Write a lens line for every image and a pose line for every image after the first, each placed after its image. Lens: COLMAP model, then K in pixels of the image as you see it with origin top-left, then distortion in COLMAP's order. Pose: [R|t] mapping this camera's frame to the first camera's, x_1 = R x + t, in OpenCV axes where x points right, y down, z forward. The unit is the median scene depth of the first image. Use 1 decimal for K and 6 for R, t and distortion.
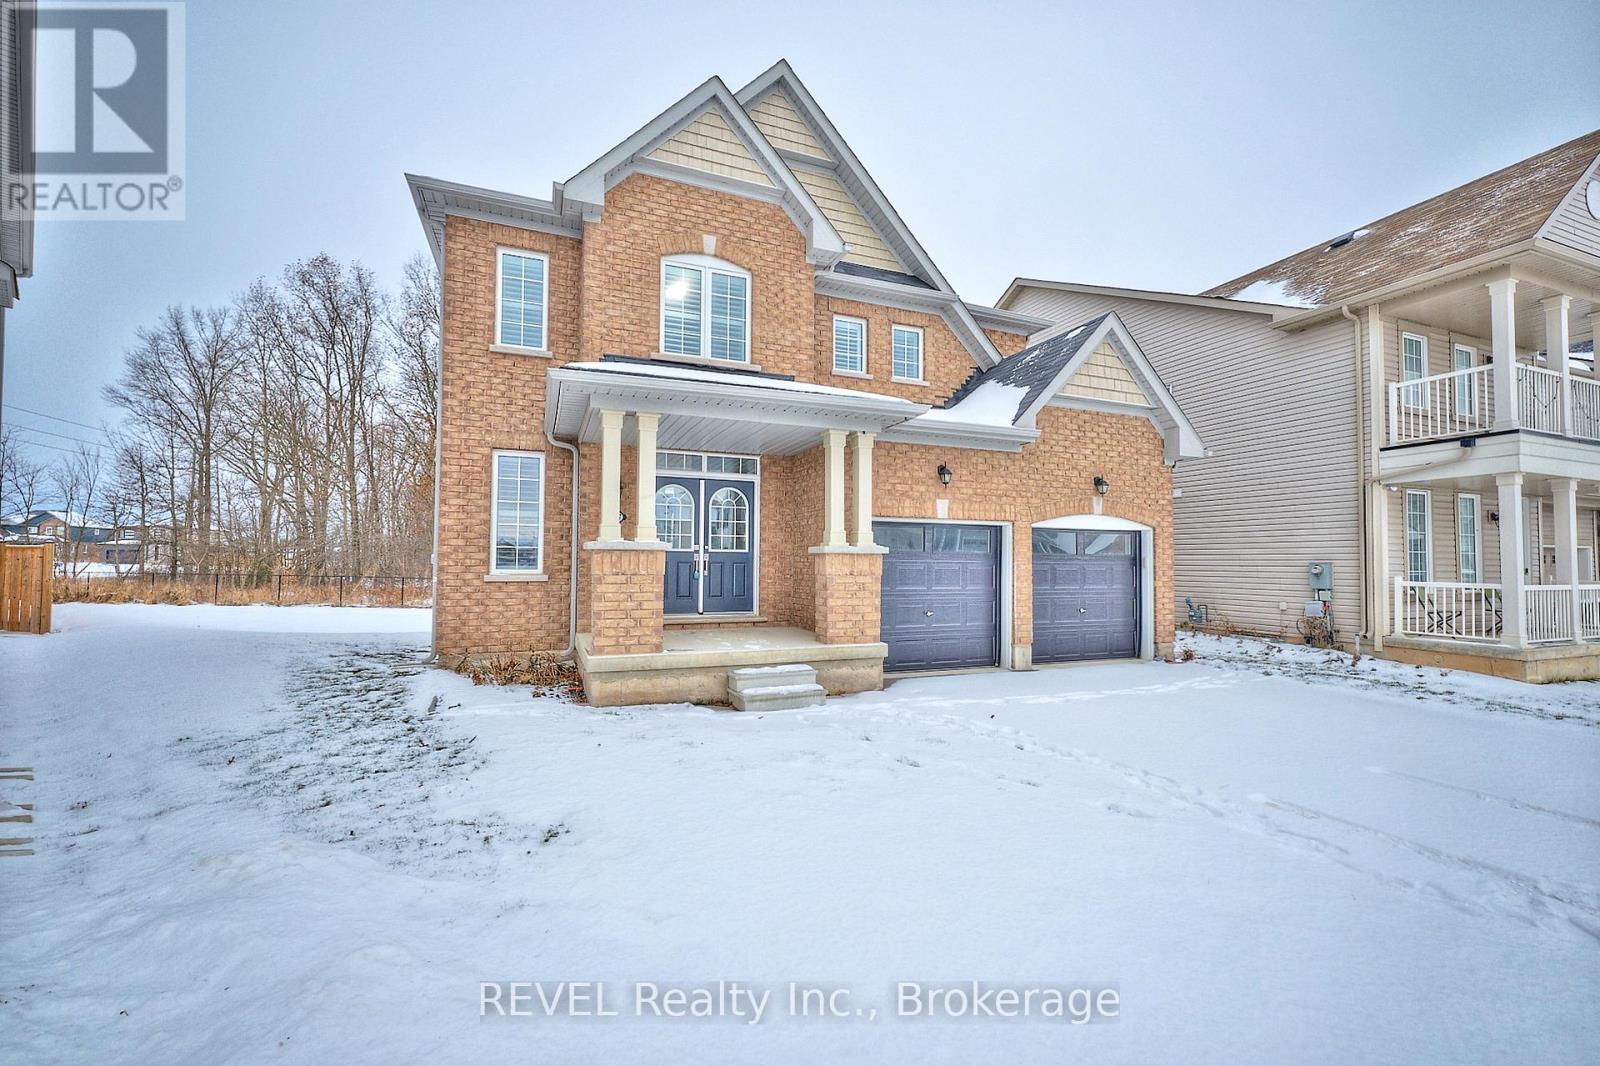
lens RADIAL K [[661.0, 0, 802.1], [0, 661.0, 539.1], [0, 0, 1]] dist [0.000604, -0.001434]
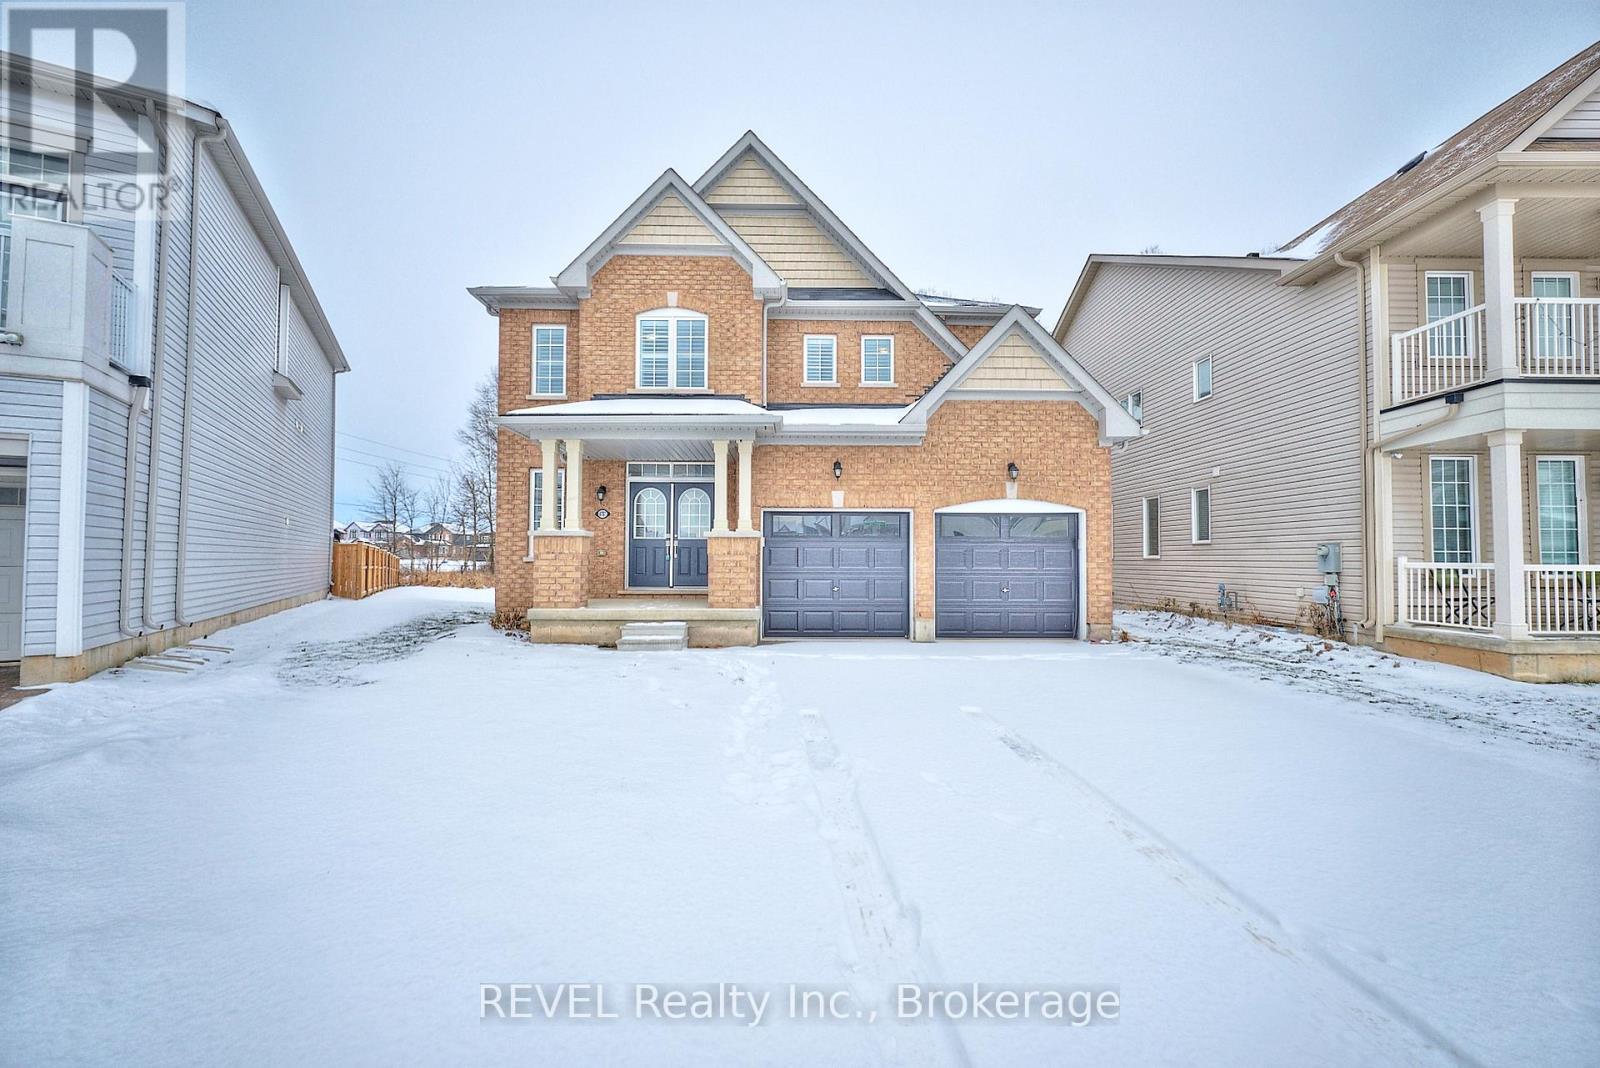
lens RADIAL K [[661.0, 0, 799.6], [0, 661.0, 538.7], [0, 0, 1]] dist [0.000604, -0.001434]
pose [[0.932790, -0.015406, -0.360091, 0.532602], [0.016556, 0.999863, 0.000109, 0.021823], [0.360040, -0.006063, 0.932917, -0.106373]]
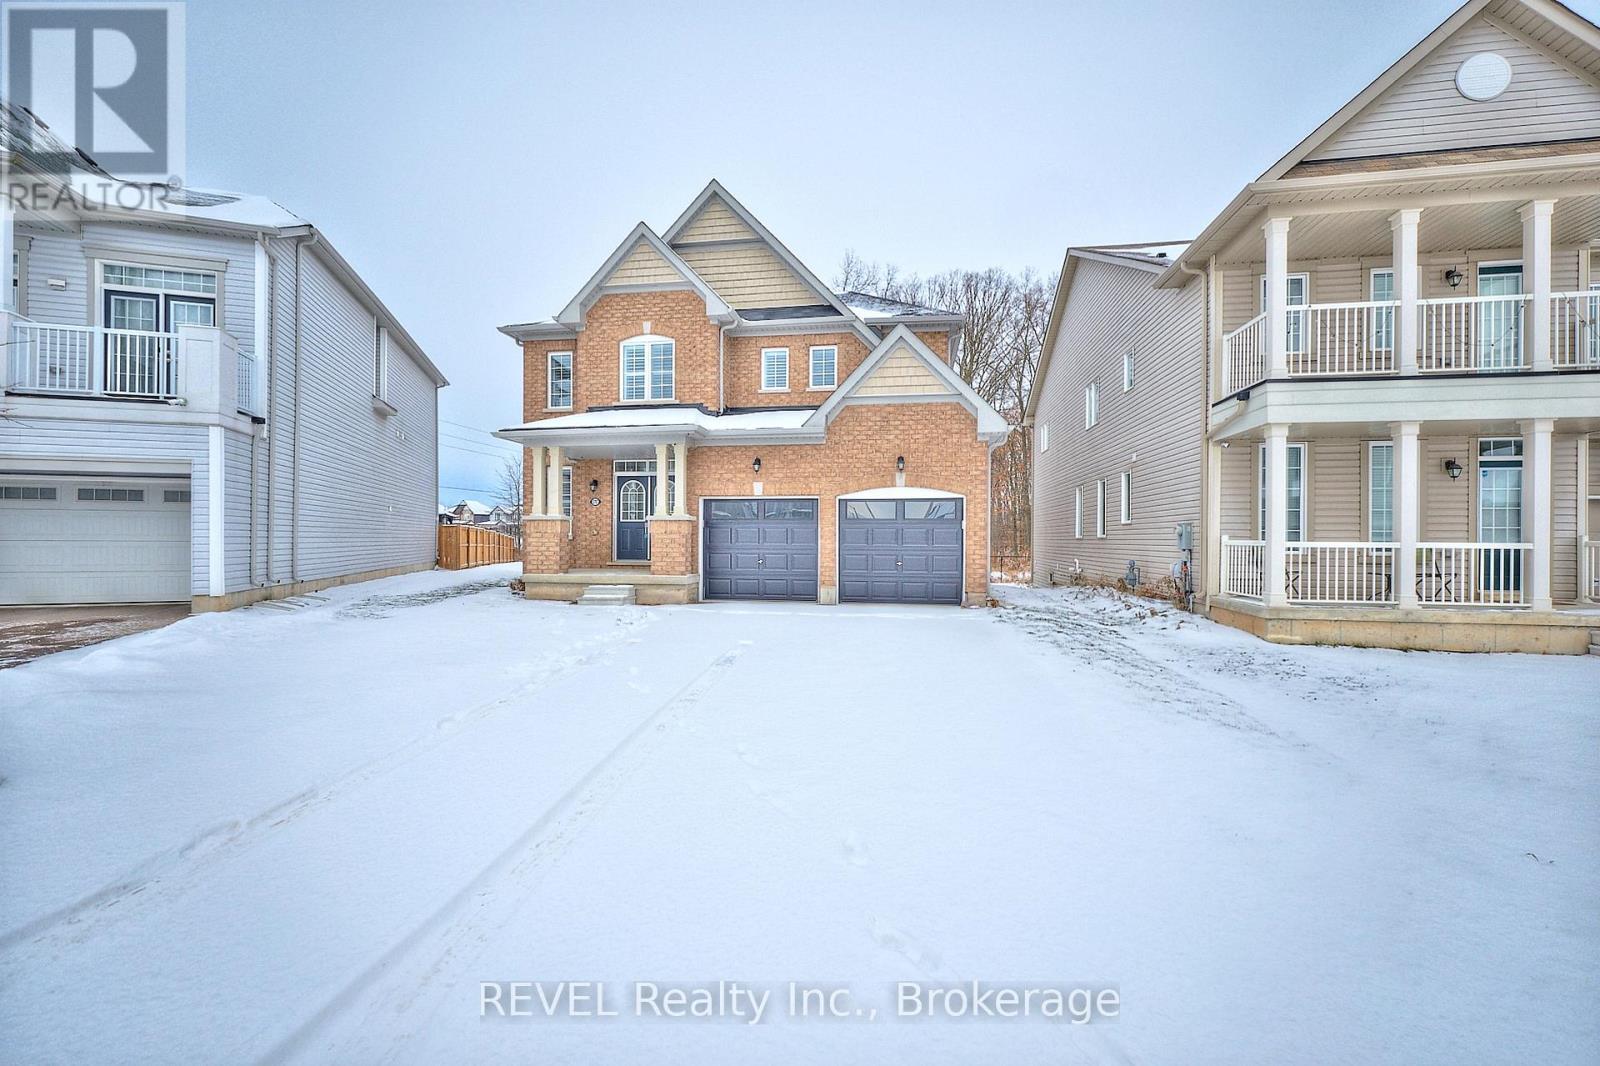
lens RADIAL K [[661.0, 0, 800.4], [0, 661.0, 537.8], [0, 0, 1]] dist [0.000604, -0.001434]
pose [[0.856052, -0.004671, -0.516869, 0.972270], [0.020799, 0.999461, 0.025416, 0.025202], [0.516472, -0.032507, 0.855687, -0.179217]]
